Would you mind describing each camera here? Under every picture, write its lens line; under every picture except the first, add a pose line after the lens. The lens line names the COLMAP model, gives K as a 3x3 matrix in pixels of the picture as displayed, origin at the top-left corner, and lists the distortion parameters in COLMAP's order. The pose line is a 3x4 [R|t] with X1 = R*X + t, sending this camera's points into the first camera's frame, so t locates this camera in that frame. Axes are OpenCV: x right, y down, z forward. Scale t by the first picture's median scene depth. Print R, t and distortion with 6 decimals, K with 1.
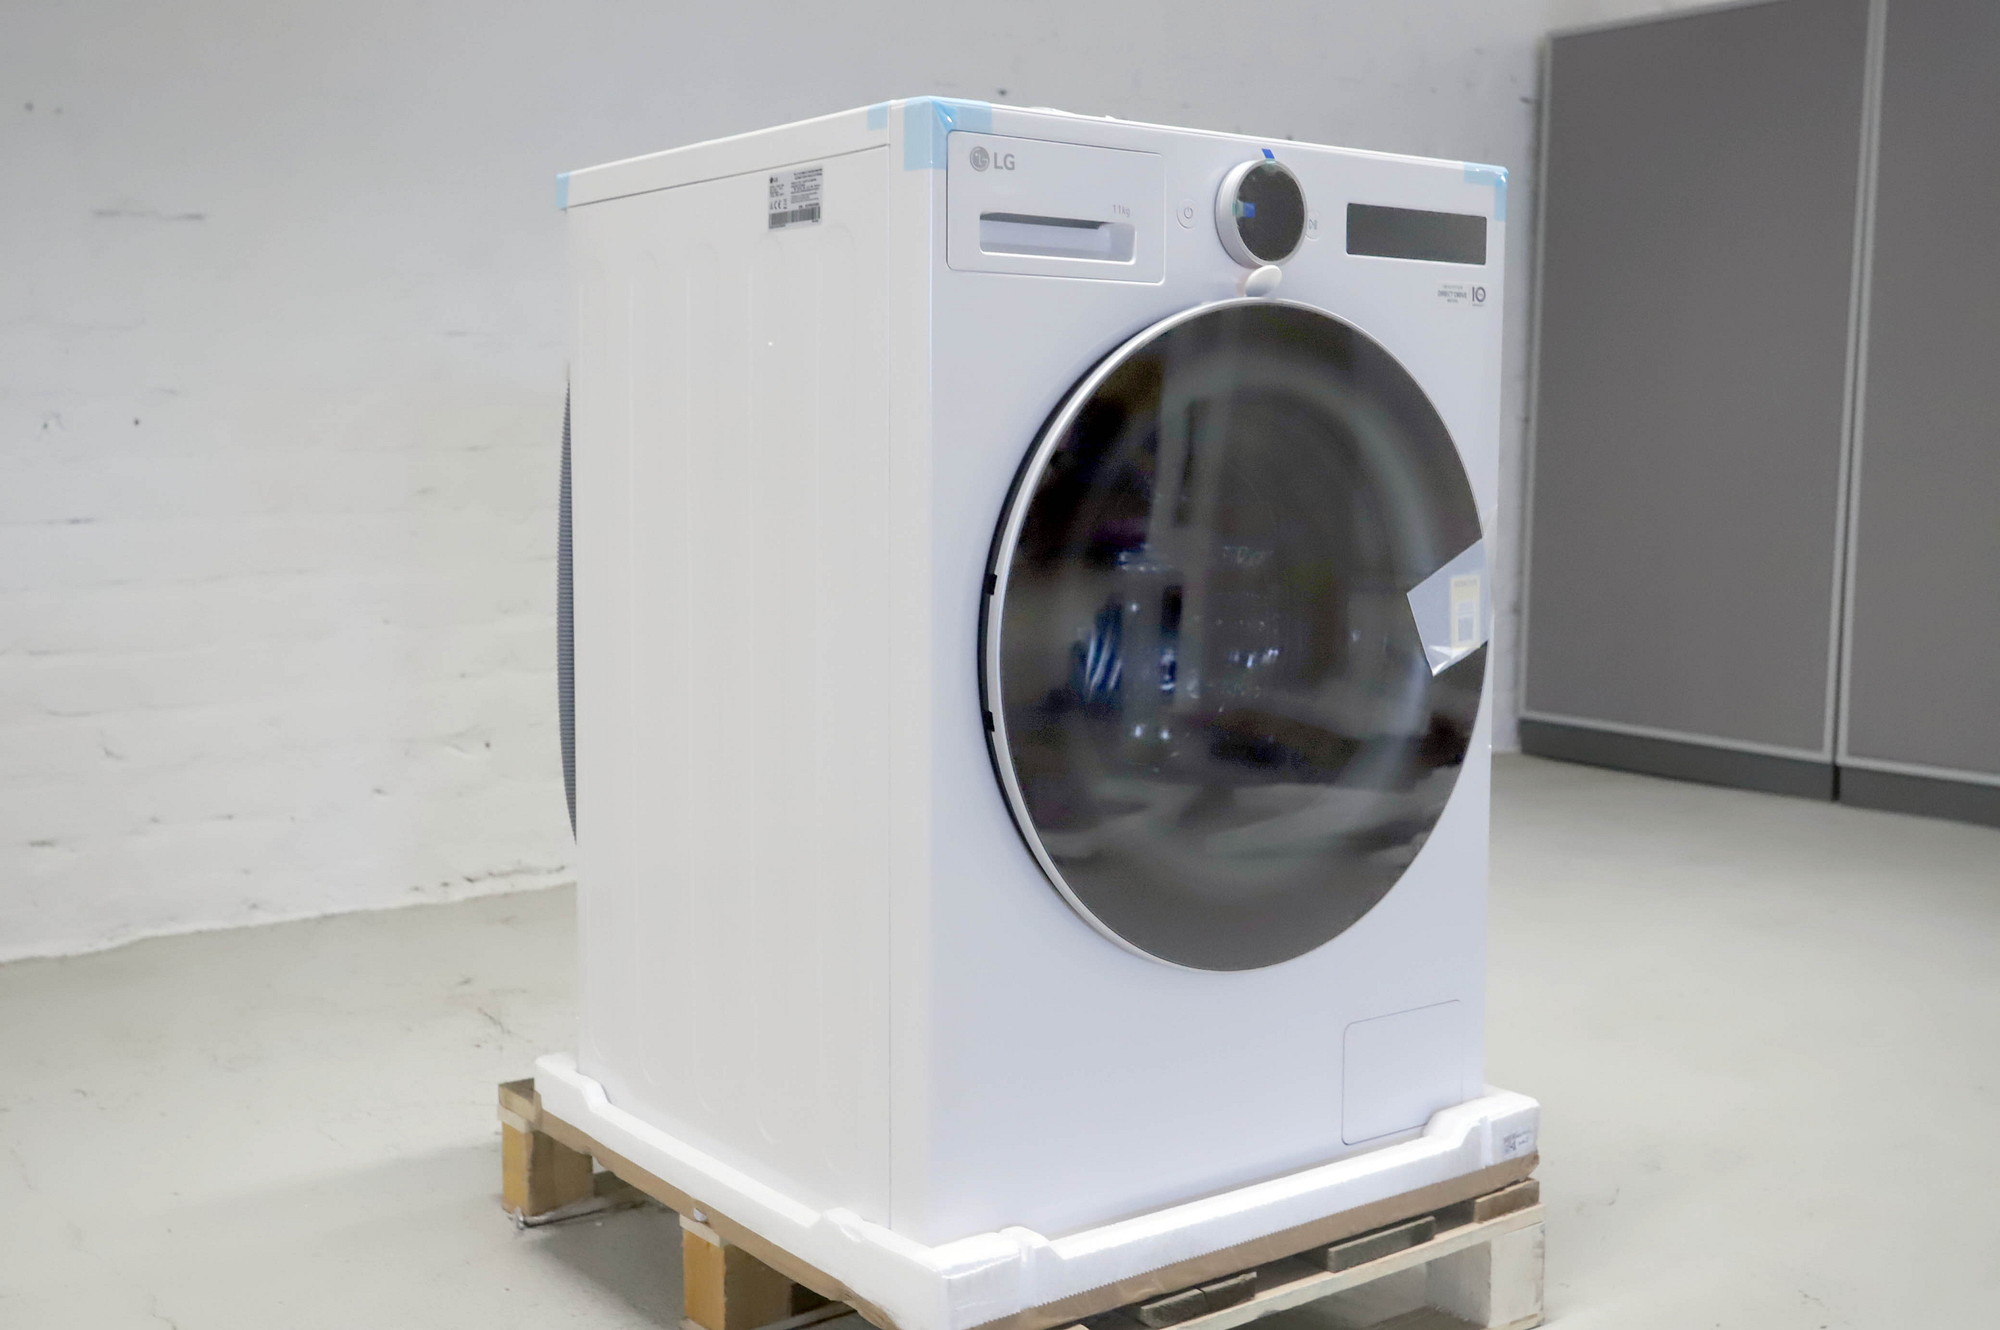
lens RADIAL K [[2158.8, 0, 1000.0], [0, 2158.8, 665.0], [0, 0, 1]] dist [0.008788, 0.130038]
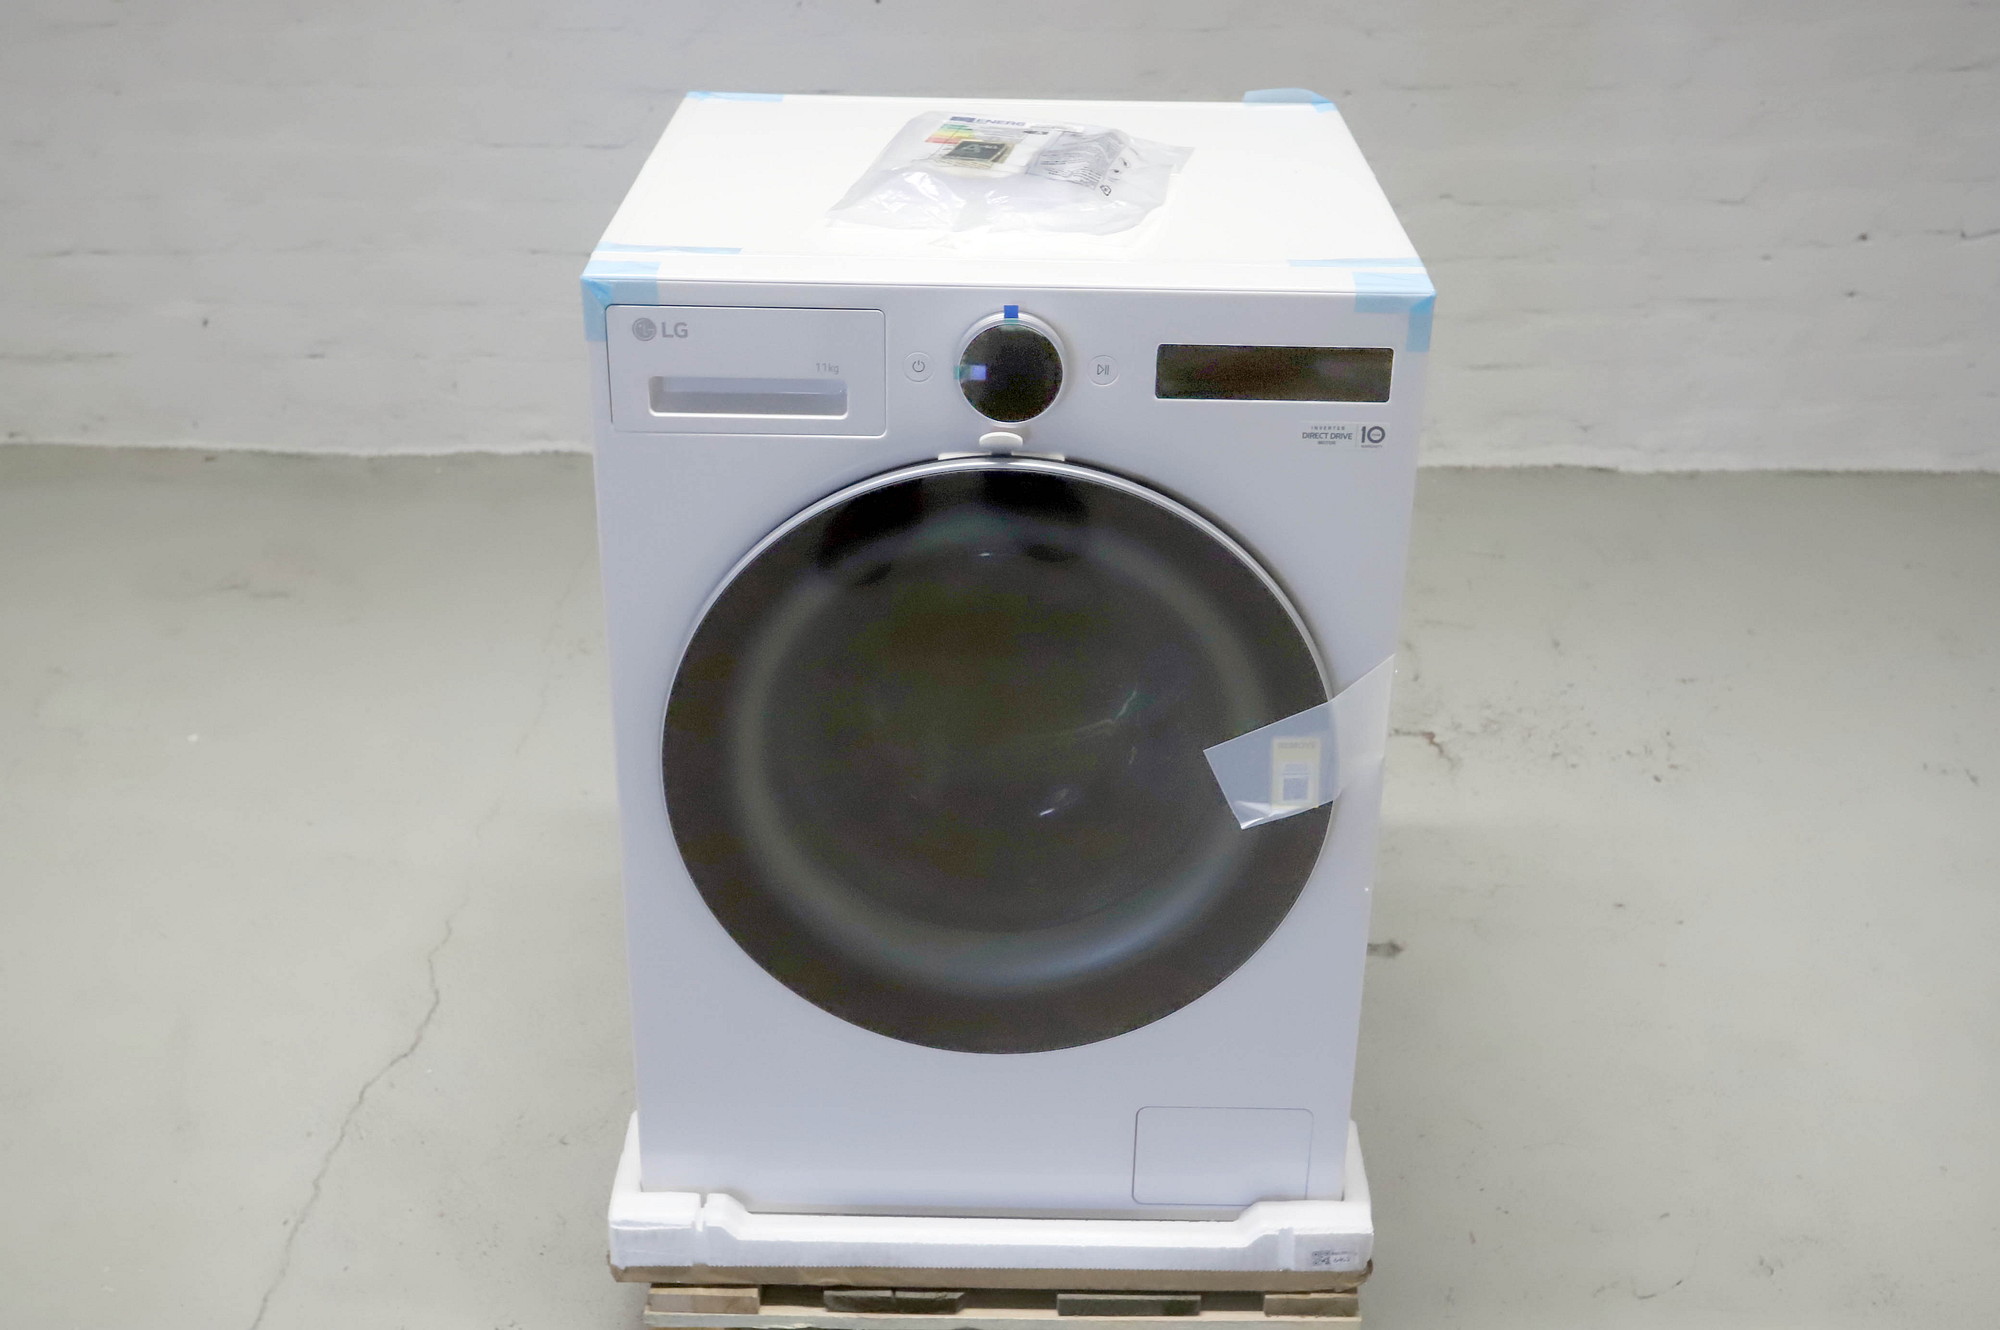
lens RADIAL K [[2218.6, 0, 1010.7], [0, 2218.6, 645.7], [0, 0, 1]] dist [0.015975, 0.150113]
pose [[0.793851, 0.277194, -0.541262, 0.556786], [-0.073378, 0.927229, 0.367237, -0.372900], [0.603669, -0.251815, 0.756421, 0.206431]]
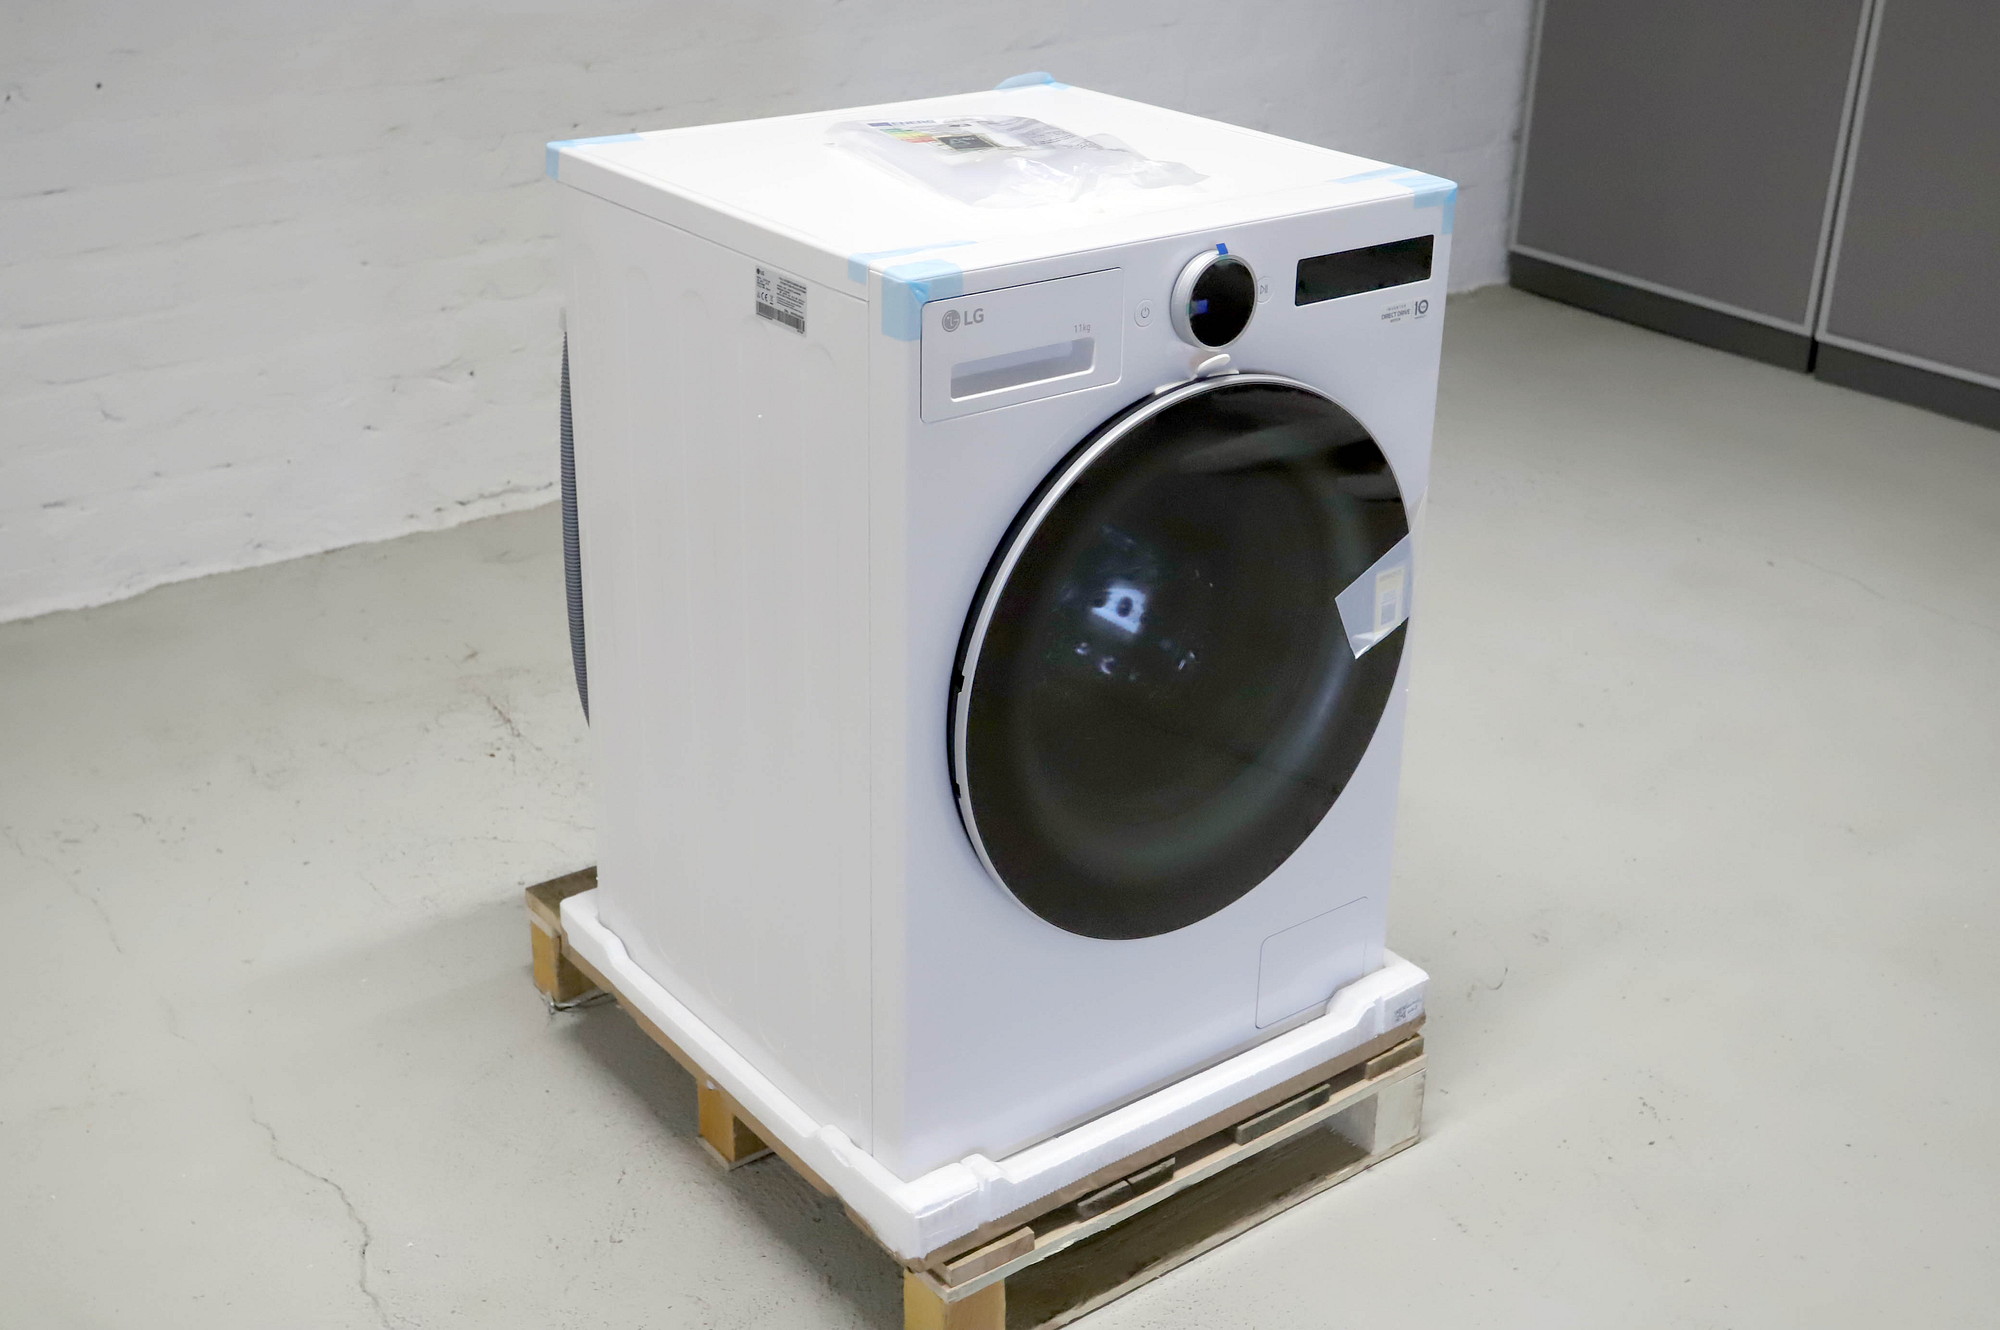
lens RADIAL K [[2289.9, 0, 1000.0], [0, 2289.9, 620.3], [0, 0, 1]] dist [0.008505, 0.134709]
pose [[0.999904, 0.011210, 0.008173, 0.005648], [-0.013149, 0.953645, 0.300648, -0.330943], [-0.004424, -0.300726, 0.953700, -0.112438]]
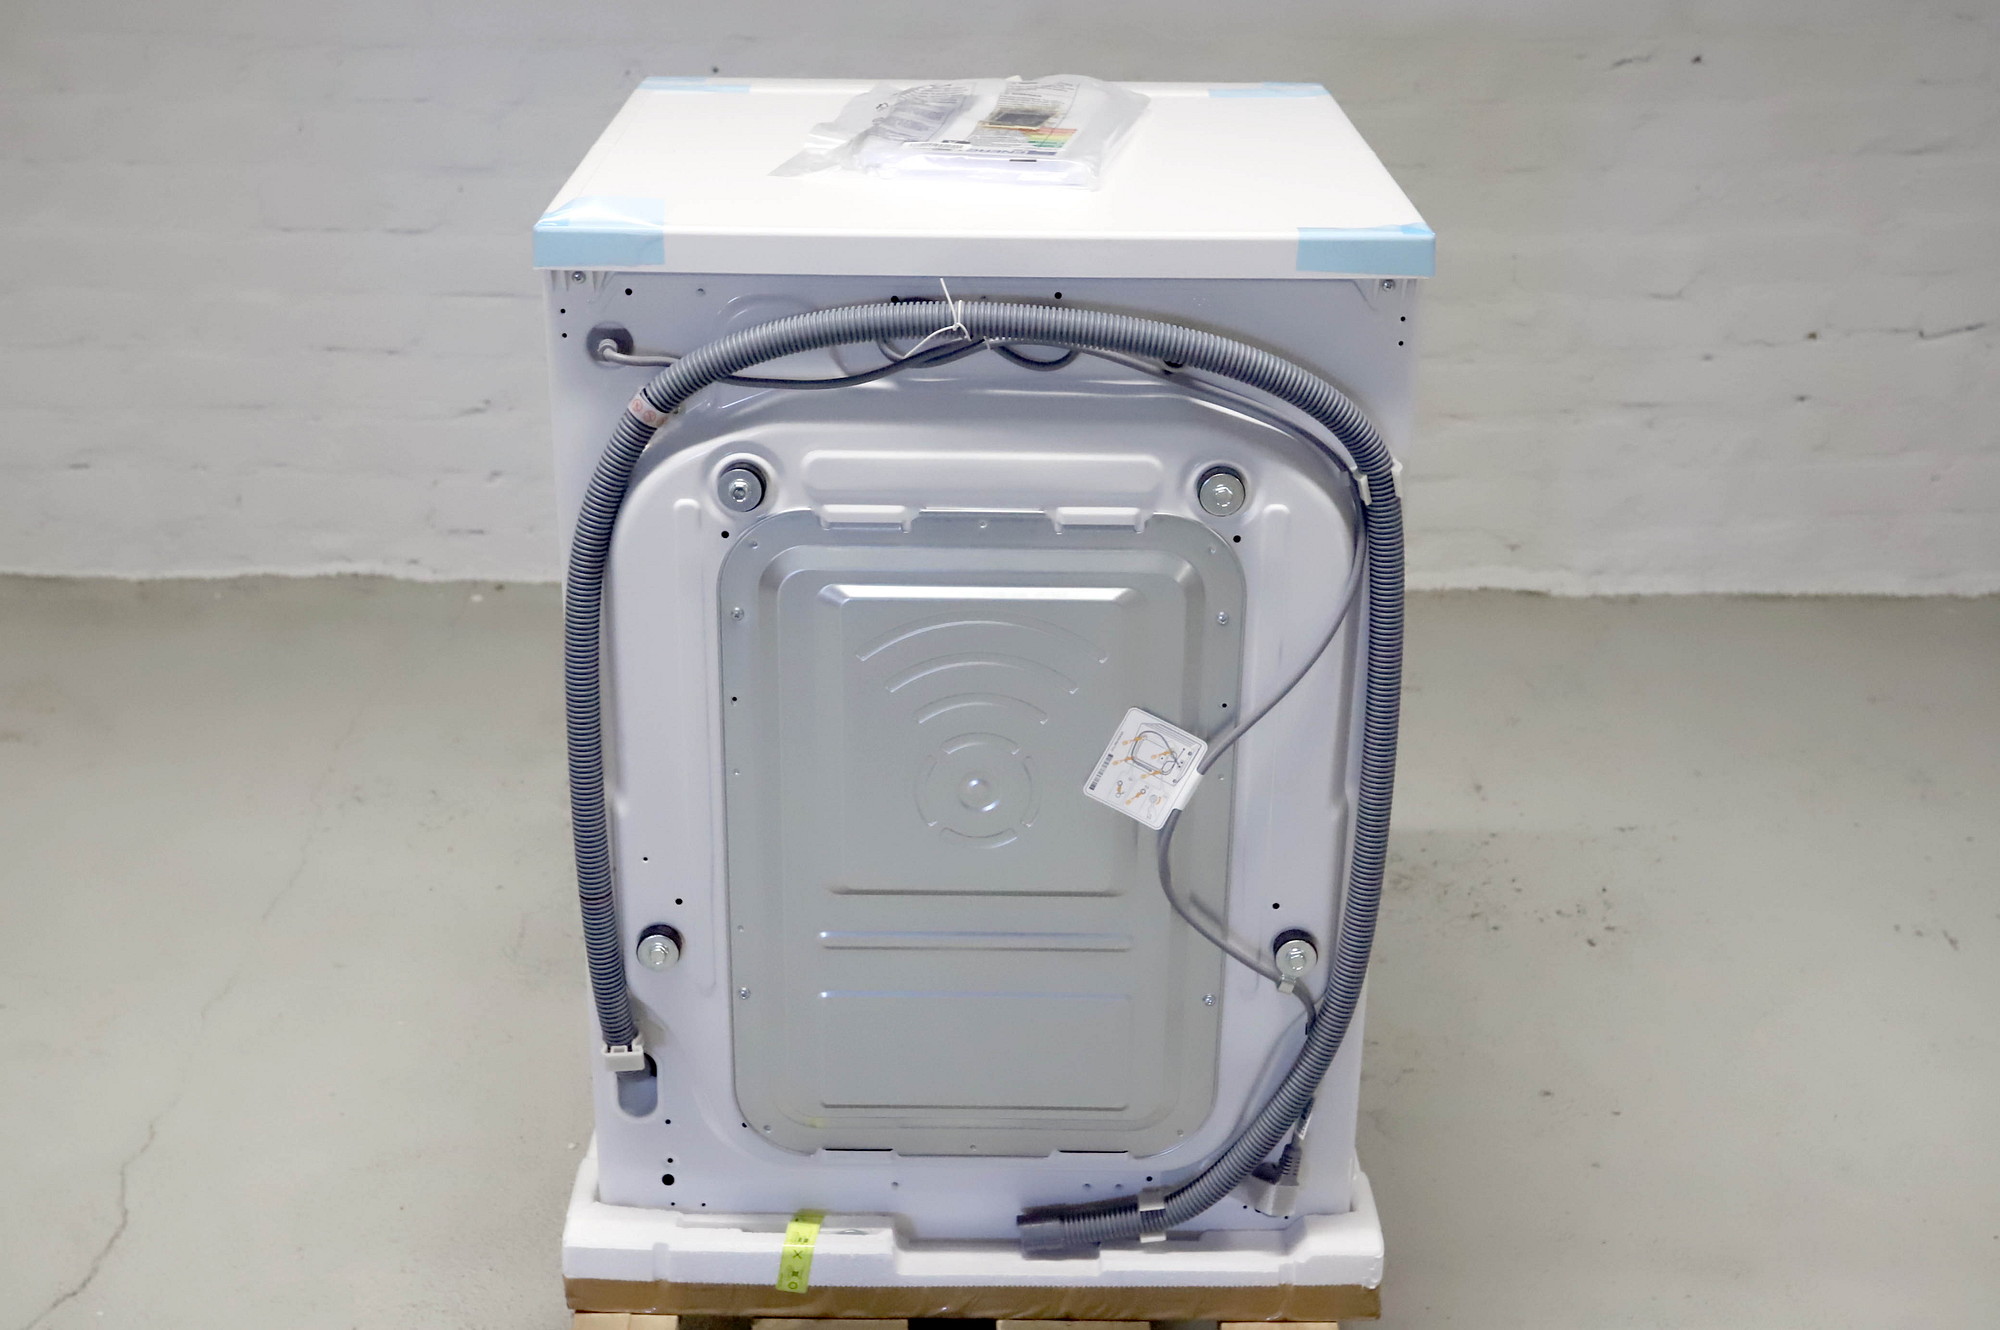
lens RADIAL K [[2359.0, 0, 1000.7], [0, 2359.0, 634.9], [0, 0, 1]] dist [0.000549, 0.215646]
pose [[0.807625, 0.237814, -0.539617, 0.538294], [-0.079407, 0.950599, 0.300092, -0.327455], [0.584326, -0.199513, 0.786612, 0.333029]]
